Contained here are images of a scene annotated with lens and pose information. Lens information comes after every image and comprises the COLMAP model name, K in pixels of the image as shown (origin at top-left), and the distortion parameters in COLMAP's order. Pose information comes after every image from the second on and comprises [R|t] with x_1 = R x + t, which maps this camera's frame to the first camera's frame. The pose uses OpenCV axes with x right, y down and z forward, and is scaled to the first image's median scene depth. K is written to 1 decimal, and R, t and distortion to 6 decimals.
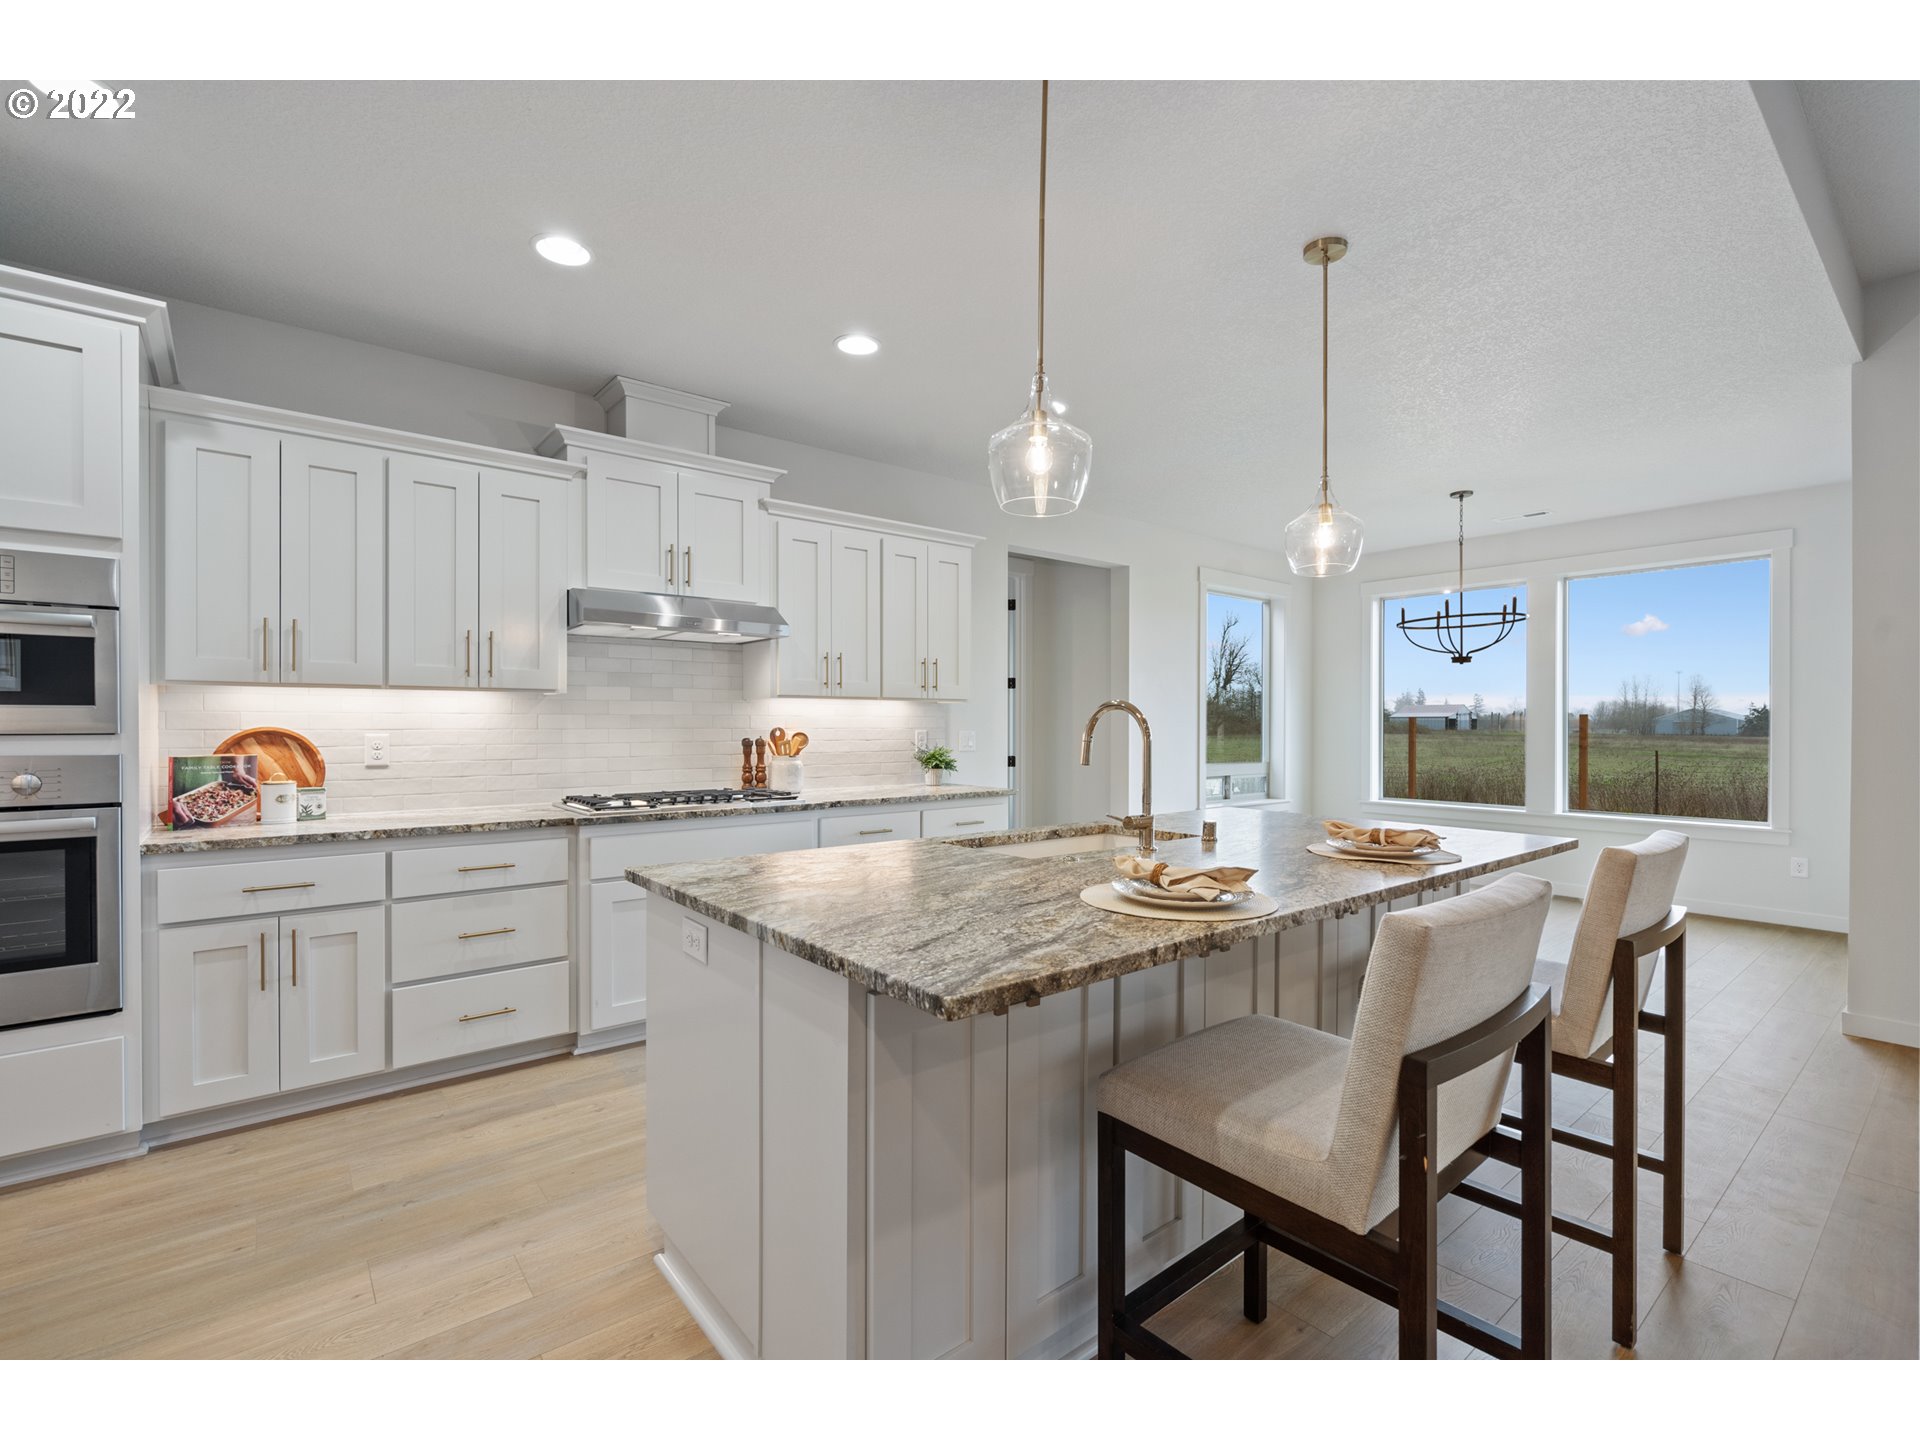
lens RADIAL K [[885.0, 0, 961.1], [0, 885.0, 726.9], [0, 0, 1]] dist [0.009127, -0.000687]
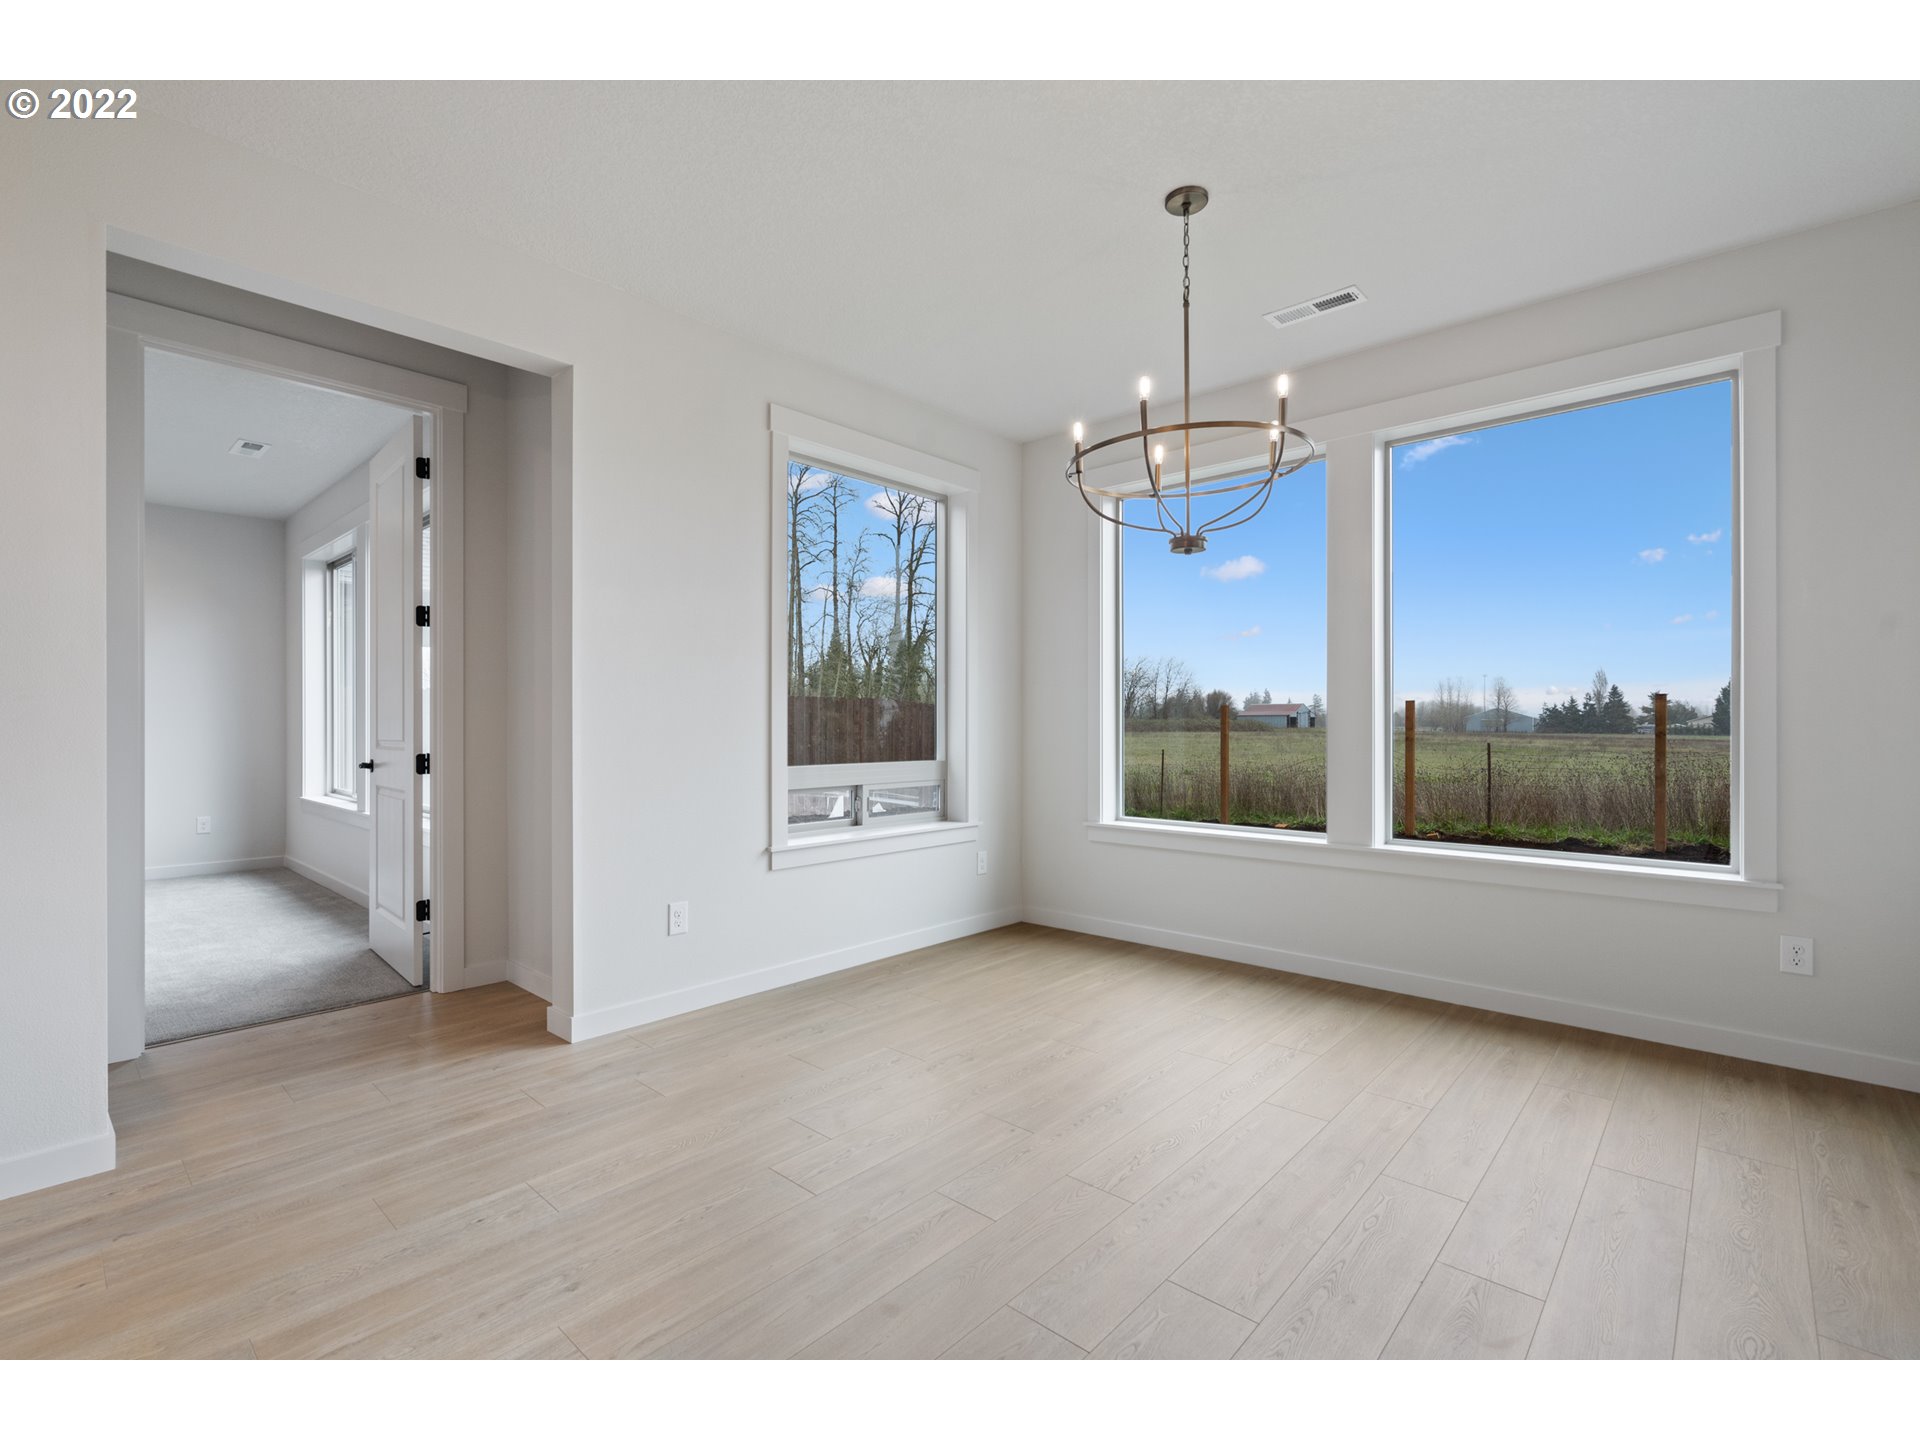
lens RADIAL K [[885.0, 0, 958.6], [0, 885.0, 720.1], [0, 0, 1]] dist [0.009127, -0.000687]
pose [[0.989741, -0.000806, 0.142874, 0.230476], [0.001734, 0.999978, -0.006372, 0.013021], [-0.142866, 0.006554, 0.989720, 0.336980]]
